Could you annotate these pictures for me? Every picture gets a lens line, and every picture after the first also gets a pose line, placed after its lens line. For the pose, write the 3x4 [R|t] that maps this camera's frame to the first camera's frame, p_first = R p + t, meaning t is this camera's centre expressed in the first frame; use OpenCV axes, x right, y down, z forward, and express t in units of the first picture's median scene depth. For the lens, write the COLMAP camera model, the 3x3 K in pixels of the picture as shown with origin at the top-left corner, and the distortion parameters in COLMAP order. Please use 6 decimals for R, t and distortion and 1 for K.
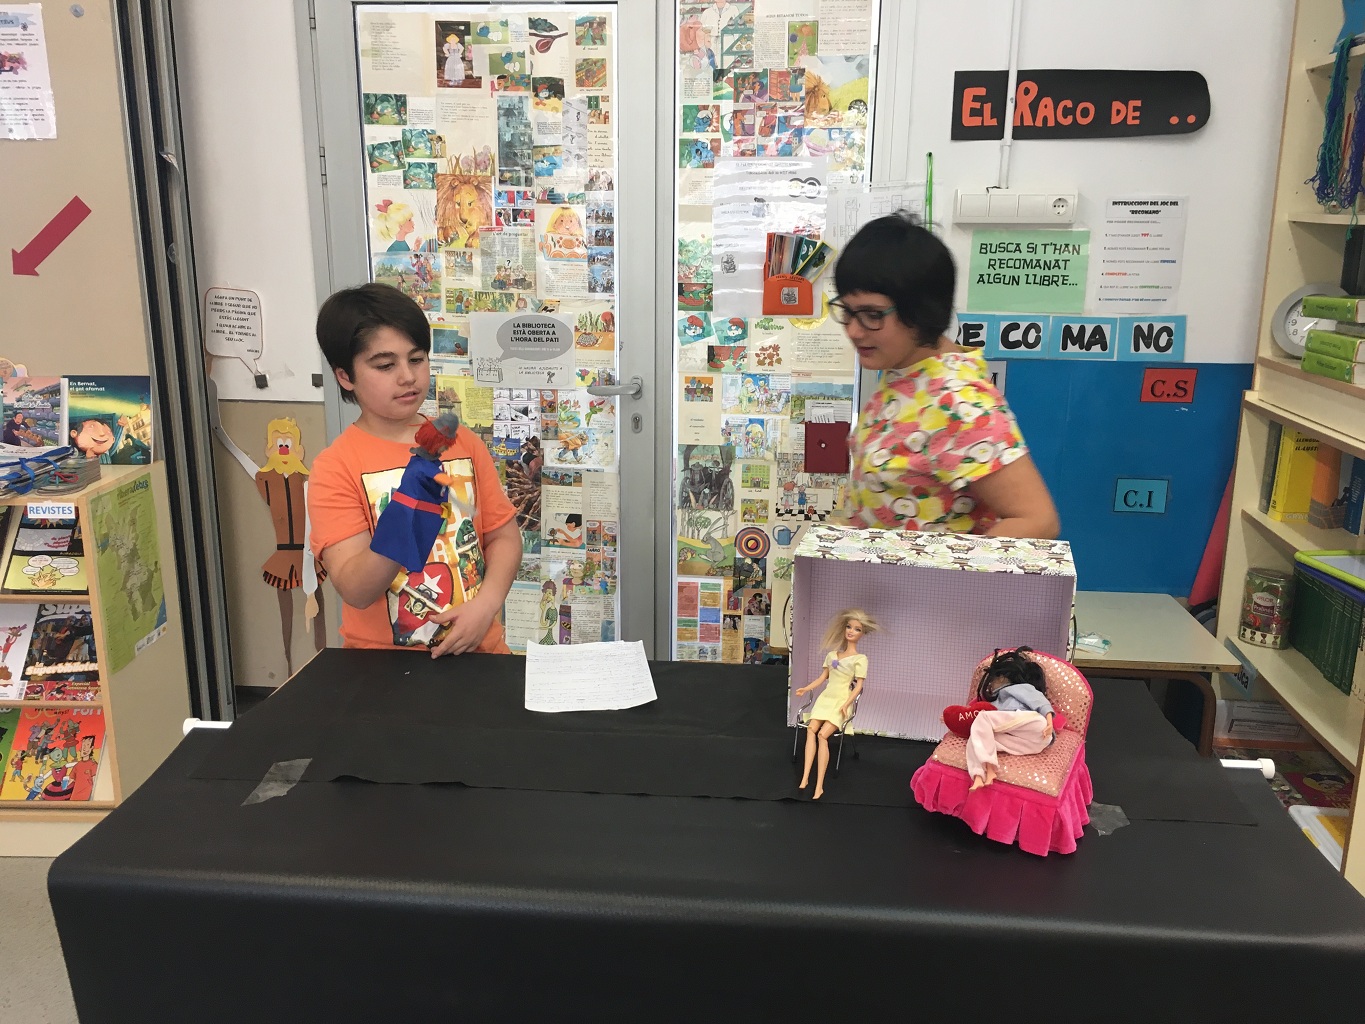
lens RADIAL K [[1158.6, 0, 682.5], [0, 1158.6, 512.0], [0, 0, 1]] dist [0.083850, -0.068064]
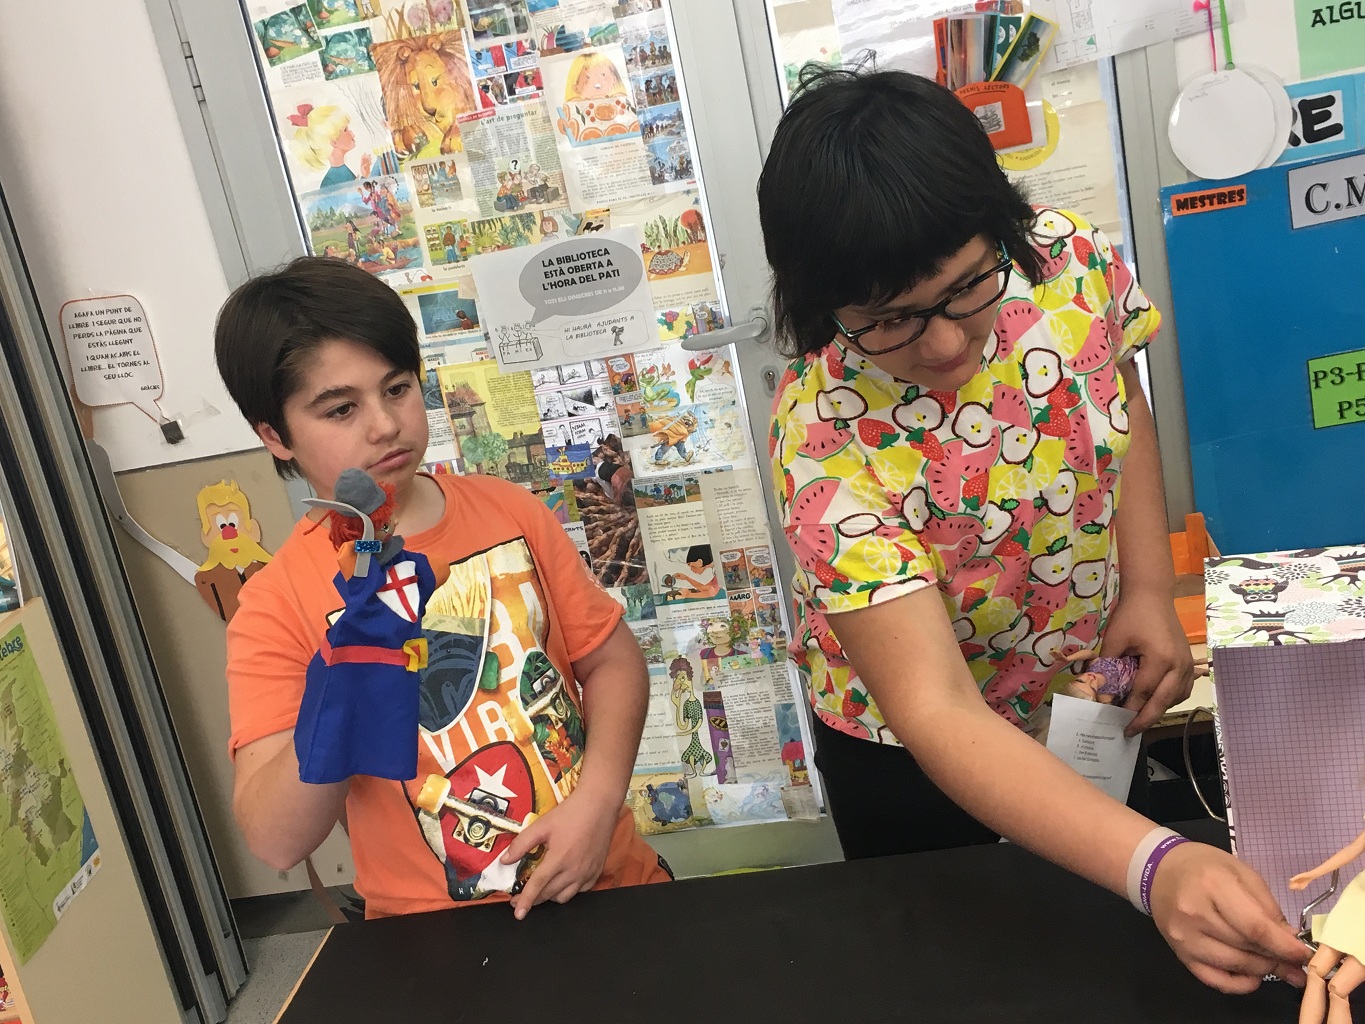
lens RADIAL K [[1592.7, 0, 682.5], [0, 1592.7, 512.0], [0, 0, 1]] dist [0.075648, -0.059829]
pose [[0.977897, -0.189115, -0.089179, -0.023829], [0.192324, 0.980909, 0.028806, -0.043408], [0.082029, -0.045320, 0.995599, 0.168797]]
